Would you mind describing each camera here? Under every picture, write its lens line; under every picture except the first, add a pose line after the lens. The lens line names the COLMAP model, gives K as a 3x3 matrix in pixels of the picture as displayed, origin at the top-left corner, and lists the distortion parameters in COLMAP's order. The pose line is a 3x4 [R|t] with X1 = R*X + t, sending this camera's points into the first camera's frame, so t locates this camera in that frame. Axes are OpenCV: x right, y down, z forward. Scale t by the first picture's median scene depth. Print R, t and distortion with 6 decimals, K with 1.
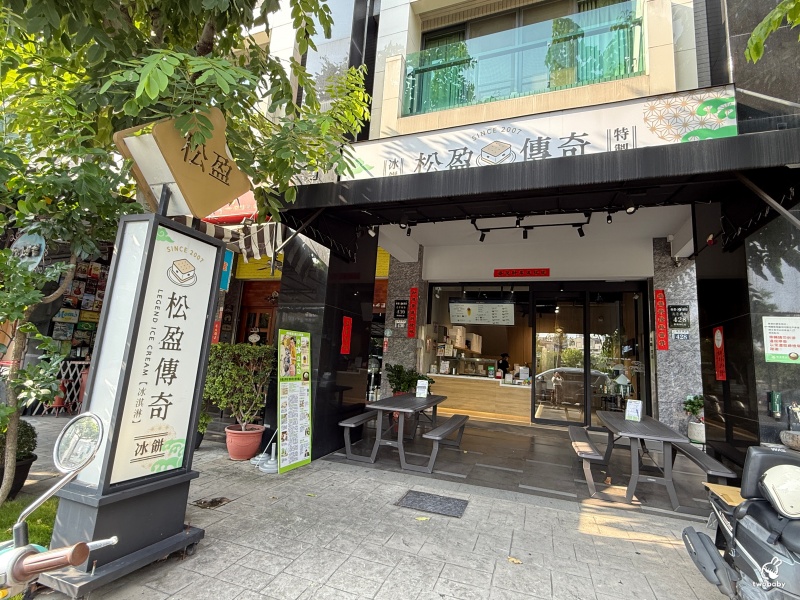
lens RADIAL K [[392.3, 0, 400.2], [0, 392.3, 297.1], [0, 0, 1]] dist [0.000184, -0.000339]
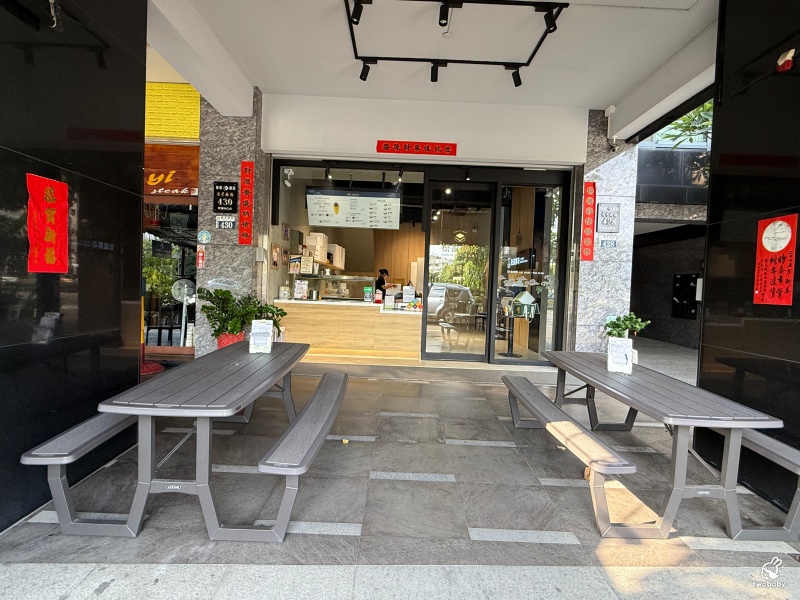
lens RADIAL K [[392.3, 0, 400.2], [0, 392.3, 297.1], [0, 0, 1]] dist [0.000184, -0.000339]
pose [[0.932659, -0.040691, 0.358456, 0.031307], [-0.035512, 0.978437, 0.203469, 0.050316], [-0.359006, -0.202497, 0.911104, 0.340682]]
